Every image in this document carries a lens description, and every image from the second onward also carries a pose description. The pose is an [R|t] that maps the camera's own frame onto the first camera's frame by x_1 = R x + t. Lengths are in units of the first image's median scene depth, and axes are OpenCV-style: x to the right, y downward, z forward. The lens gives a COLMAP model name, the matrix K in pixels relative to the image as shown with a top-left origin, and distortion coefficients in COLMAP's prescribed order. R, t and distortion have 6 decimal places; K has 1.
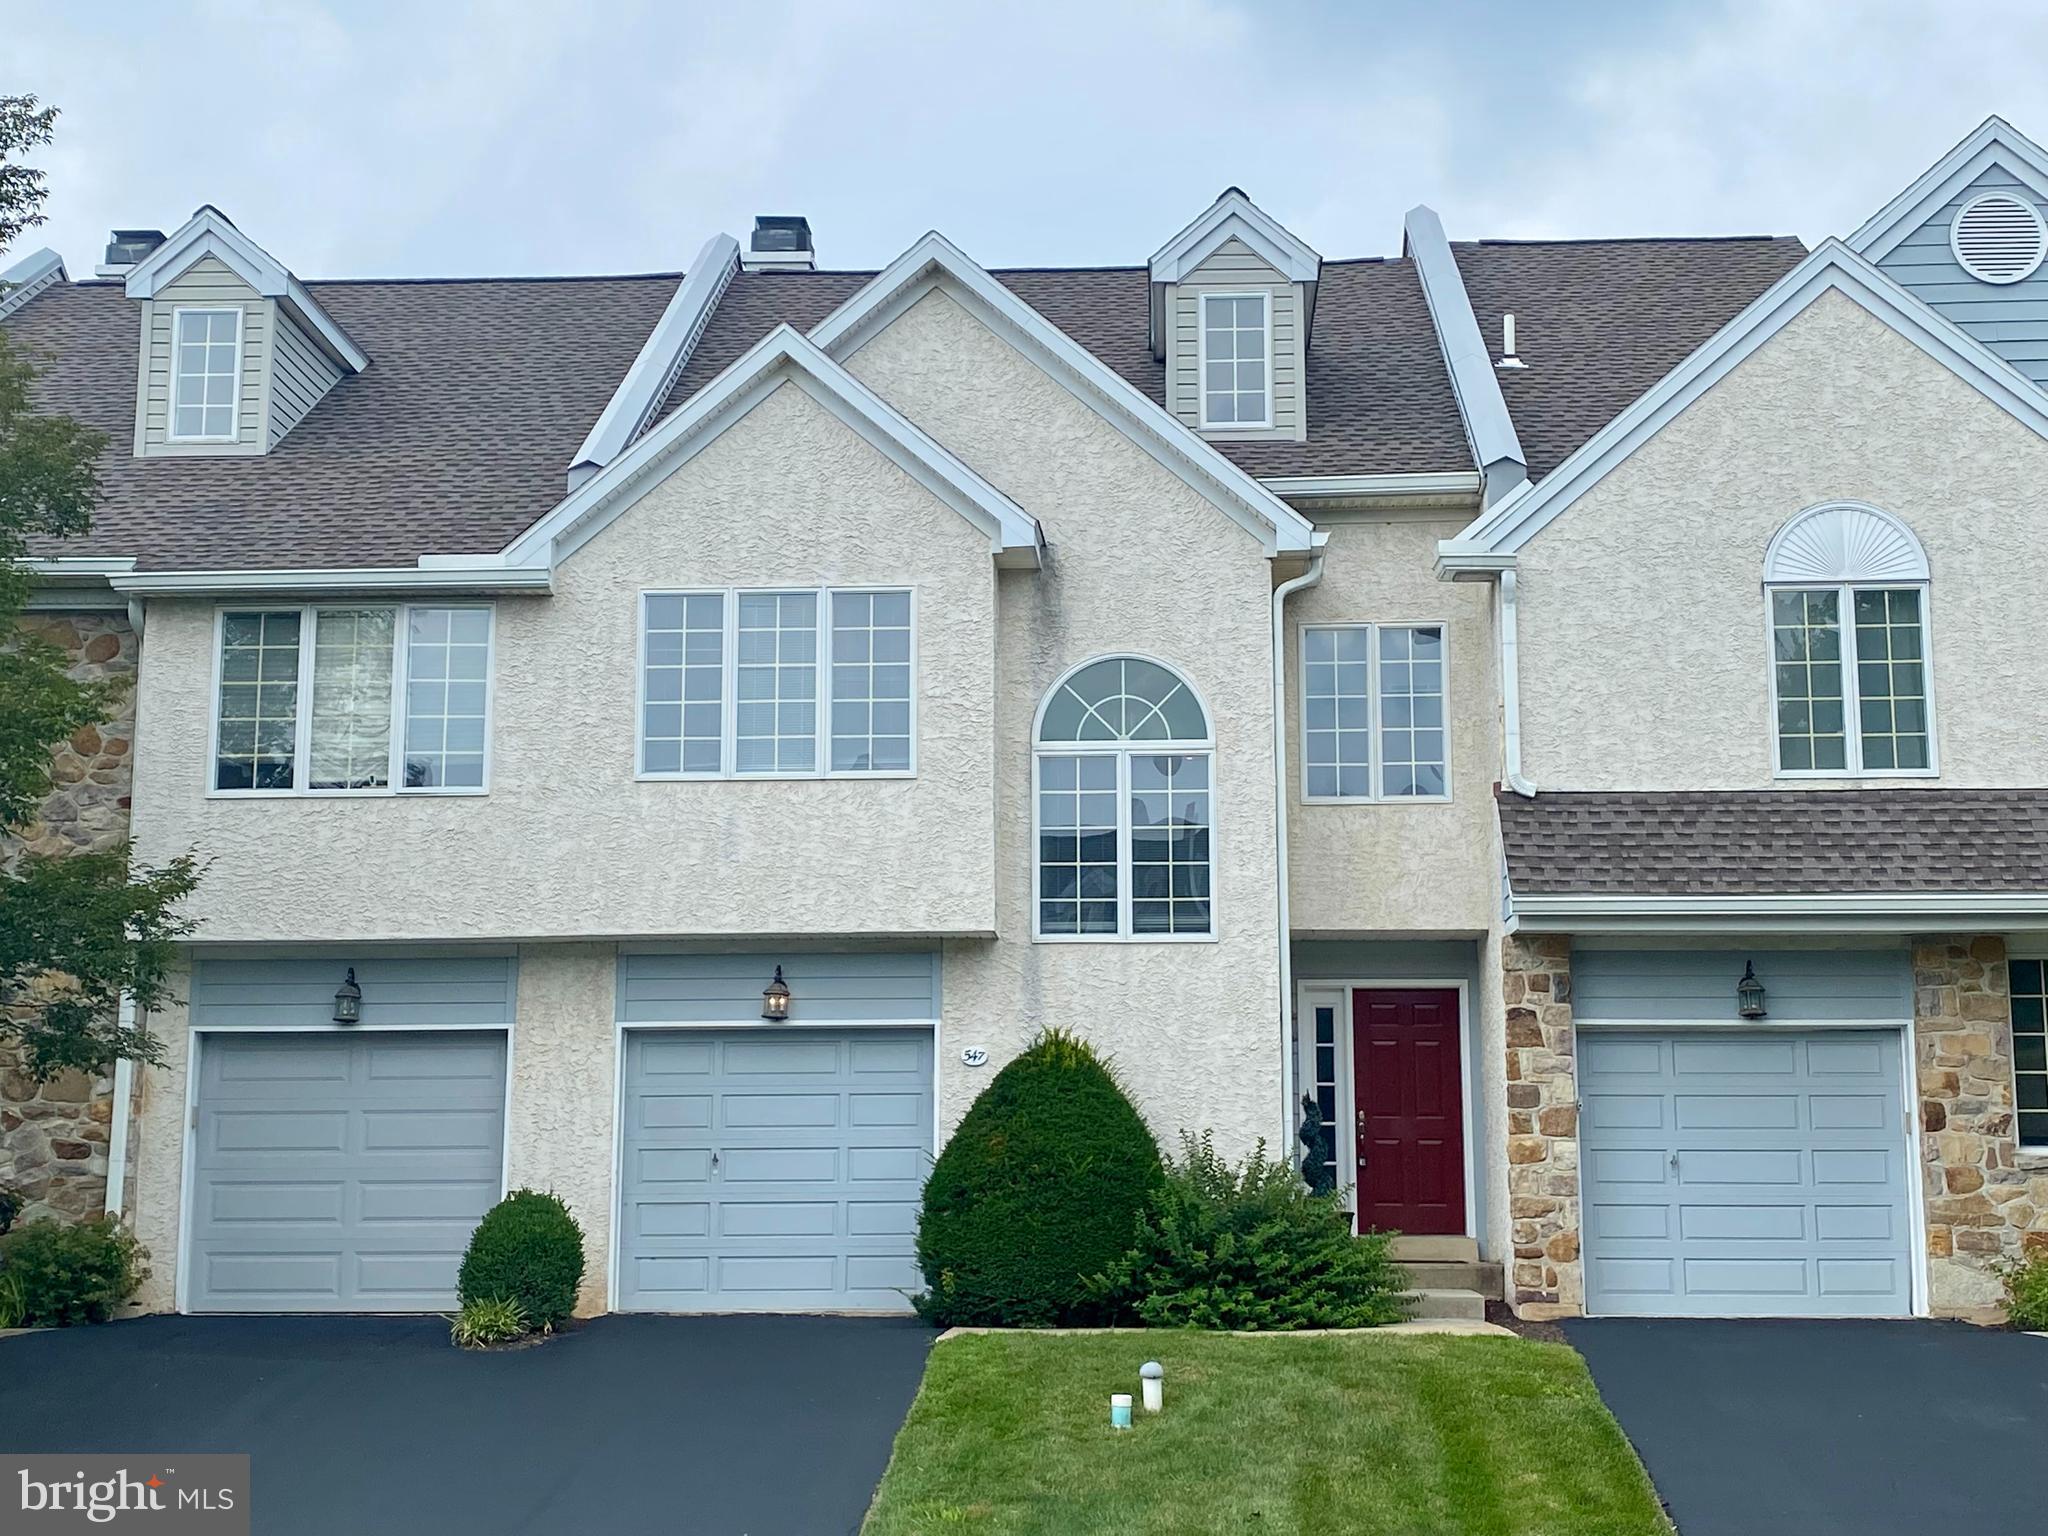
lens RADIAL K [[2796.1, 0, 1024.0], [0, 2796.1, 768.0], [0, 0, 1]] dist [0.366641, -0.934472]
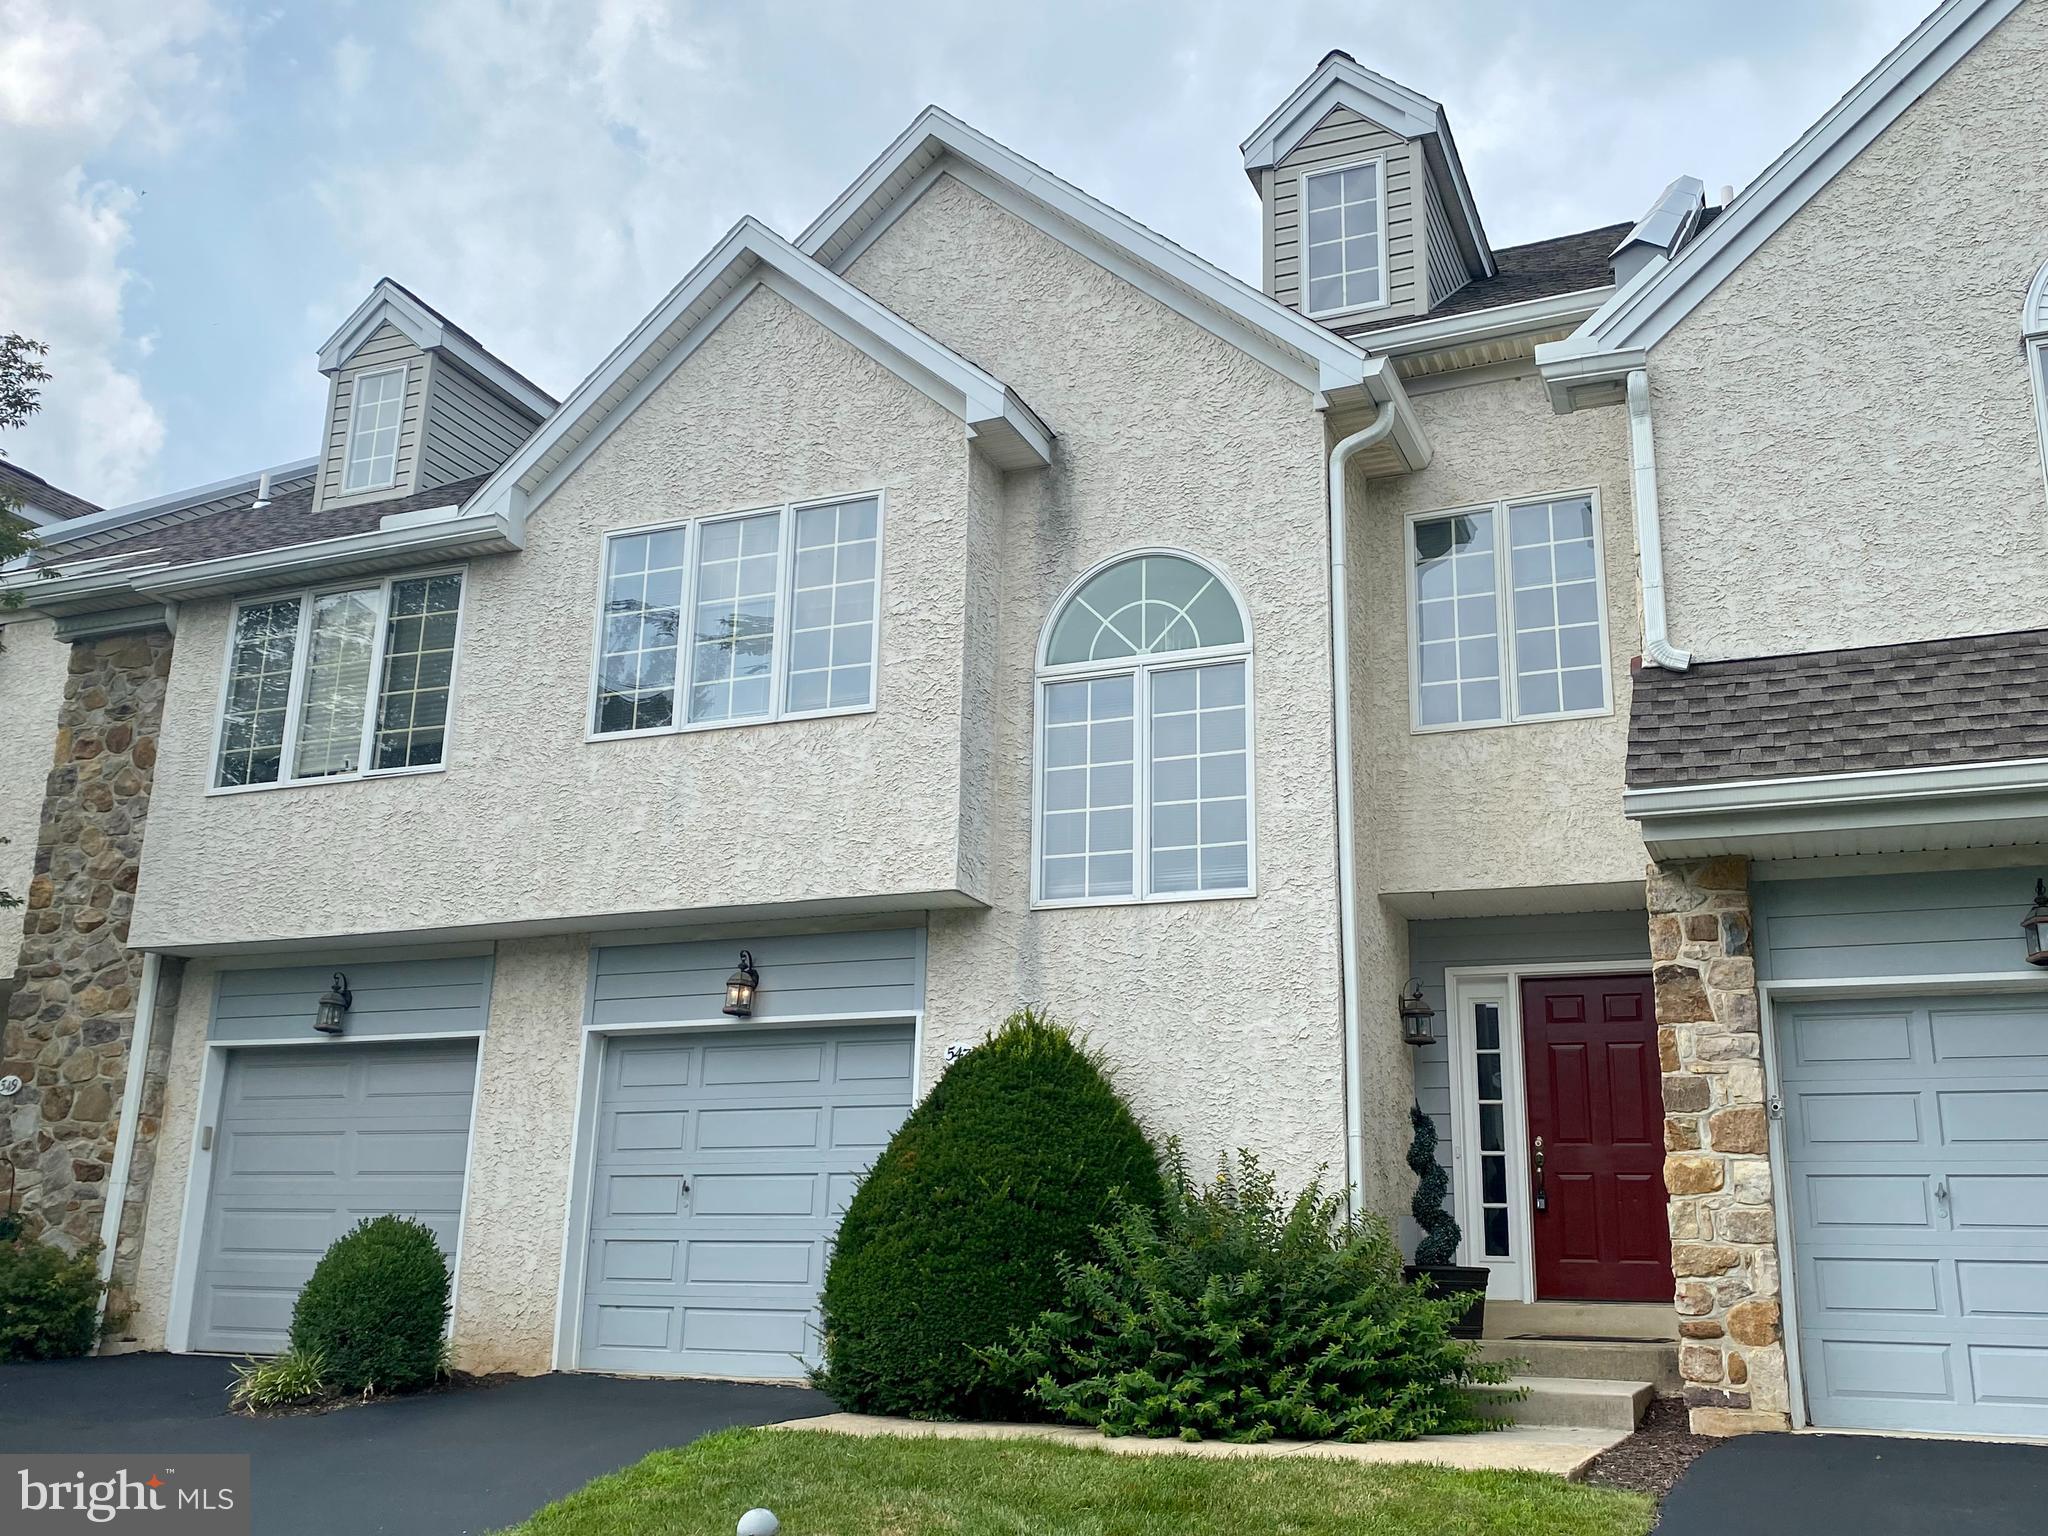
lens RADIAL K [[1858.5, 0, 1024.0], [0, 1858.5, 768.0], [0, 0, 1]] dist [0.183632, -0.321459]
pose [[0.939331, -0.071650, -0.335444, 0.181205], [0.033877, 0.992537, -0.117140, 0.084096], [0.341334, 0.098669, 0.934749, 0.502152]]
